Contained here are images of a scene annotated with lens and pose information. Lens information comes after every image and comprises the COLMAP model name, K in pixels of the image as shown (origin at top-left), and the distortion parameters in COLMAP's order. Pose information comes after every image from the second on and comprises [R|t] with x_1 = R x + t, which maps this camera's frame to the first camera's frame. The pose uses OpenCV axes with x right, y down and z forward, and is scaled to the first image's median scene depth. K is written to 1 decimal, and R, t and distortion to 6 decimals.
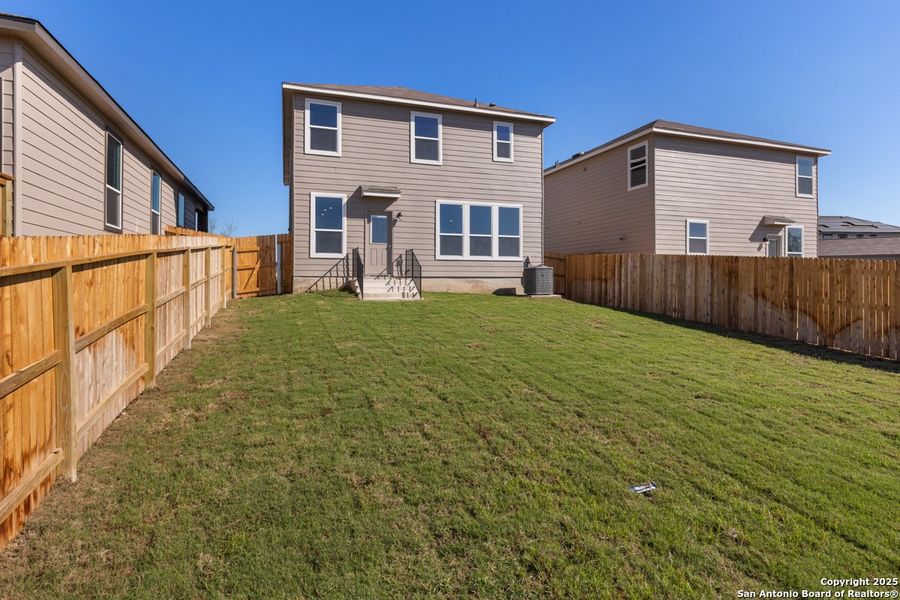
lens RADIAL K [[474.9, 0, 451.1], [0, 474.9, 276.3], [0, 0, 1]] dist [0.001351, 0.000085]
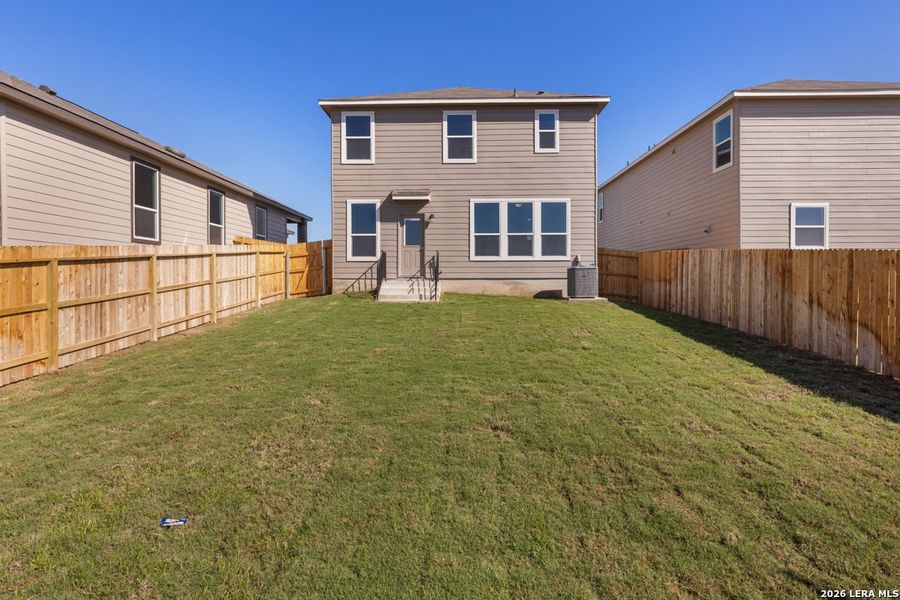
lens RADIAL K [[464.8, 0, 451.8], [0, 464.8, 286.3], [0, 0, 1]] dist [-0.002068, -0.000728]
pose [[0.935876, 0.001173, -0.352327, 0.269733], [0.005278, 0.999836, 0.017349, 0.000501], [0.352290, -0.018096, 0.935716, 0.093772]]
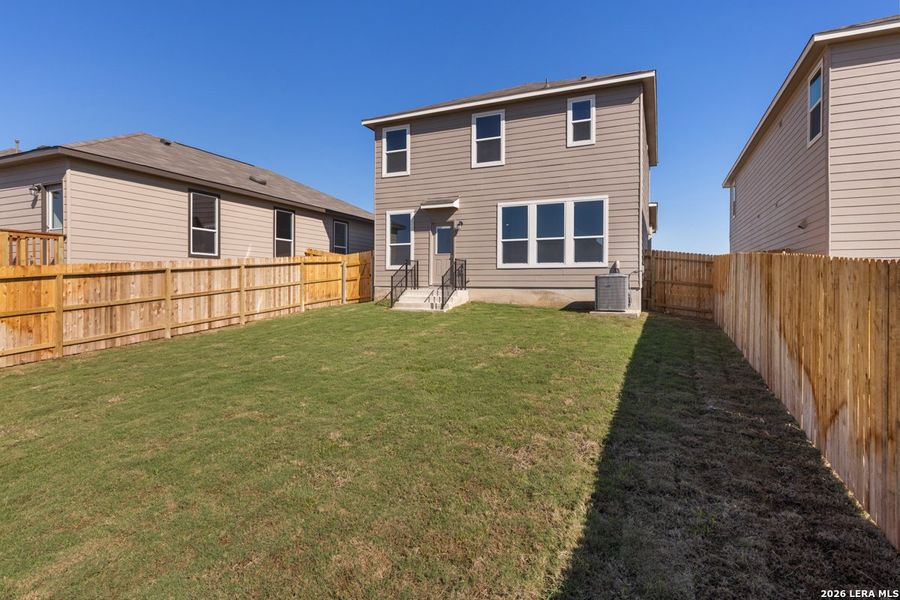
lens RADIAL K [[464.8, 0, 451.8], [0, 464.8, 286.3], [0, 0, 1]] dist [-0.002068, -0.000728]
pose [[0.721596, 0.004813, -0.692297, 0.530792], [0.001471, 0.999963, 0.008485, -0.008441], [0.692313, -0.007141, 0.721562, 0.288243]]
